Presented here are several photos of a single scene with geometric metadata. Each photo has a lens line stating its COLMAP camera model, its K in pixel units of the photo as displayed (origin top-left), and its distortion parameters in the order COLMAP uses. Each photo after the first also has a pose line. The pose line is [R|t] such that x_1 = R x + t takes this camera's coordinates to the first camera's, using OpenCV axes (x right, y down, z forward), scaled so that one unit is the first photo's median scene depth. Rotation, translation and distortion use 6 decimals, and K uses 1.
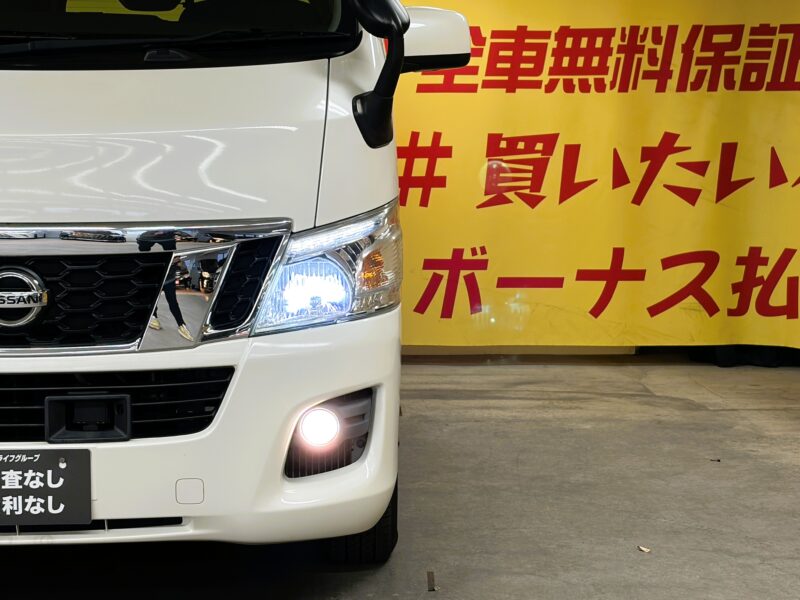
lens RADIAL K [[1745.8, 0, 400.0], [0, 1745.8, 300.0], [0, 0, 1]] dist [0.129313, -0.226186]
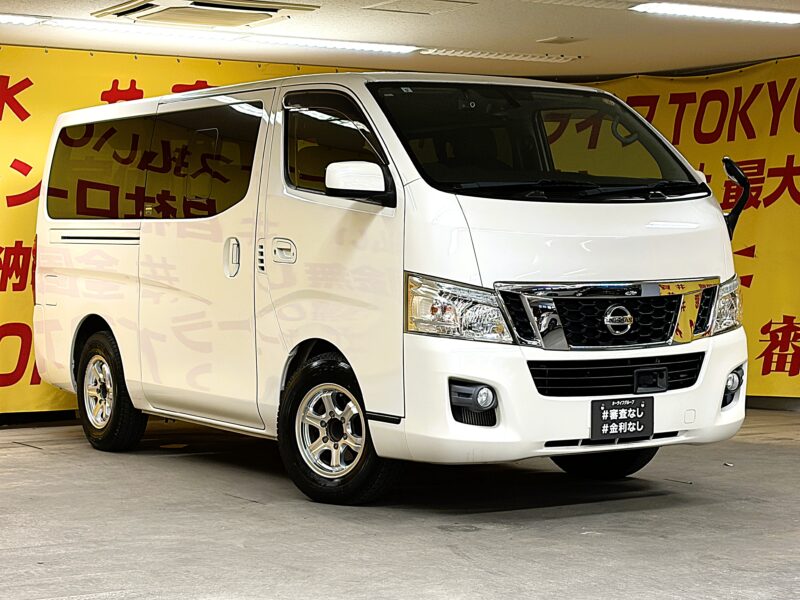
lens RADIAL K [[1745.8, 0, 400.0], [0, 1745.8, 300.0], [0, 0, 1]] dist [0.129313, -0.226186]
pose [[0.882854, -0.025266, 0.468967, -1.288252], [0.057384, 0.996873, -0.054321, 0.065446], [-0.466129, 0.074869, 0.881543, -0.571011]]
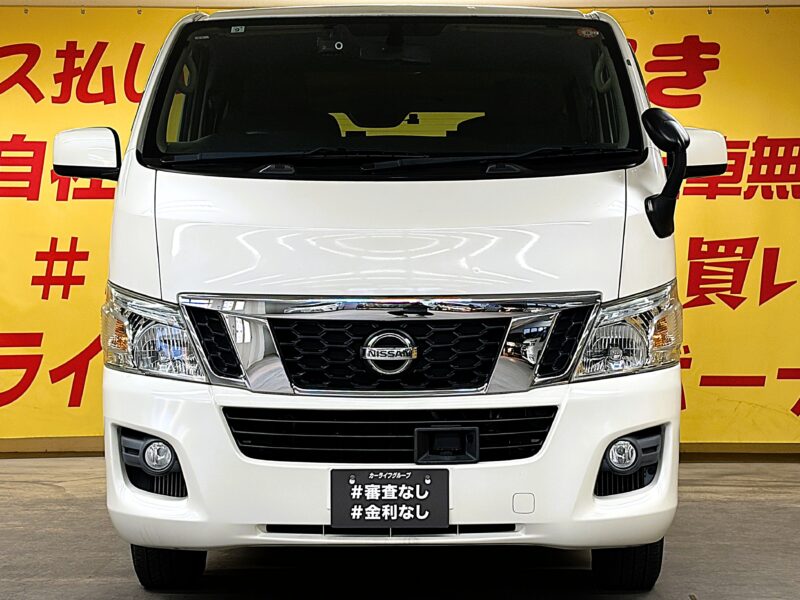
lens RADIAL K [[1903.4, 0, 400.0], [0, 1903.4, 300.0], [0, 0, 1]] dist [0.099484, -0.086556]
pose [[0.997247, -0.004586, -0.074014, -0.103547], [-0.000482, 0.997664, -0.068317, 0.054456], [0.074155, 0.068165, 0.994914, -0.404038]]
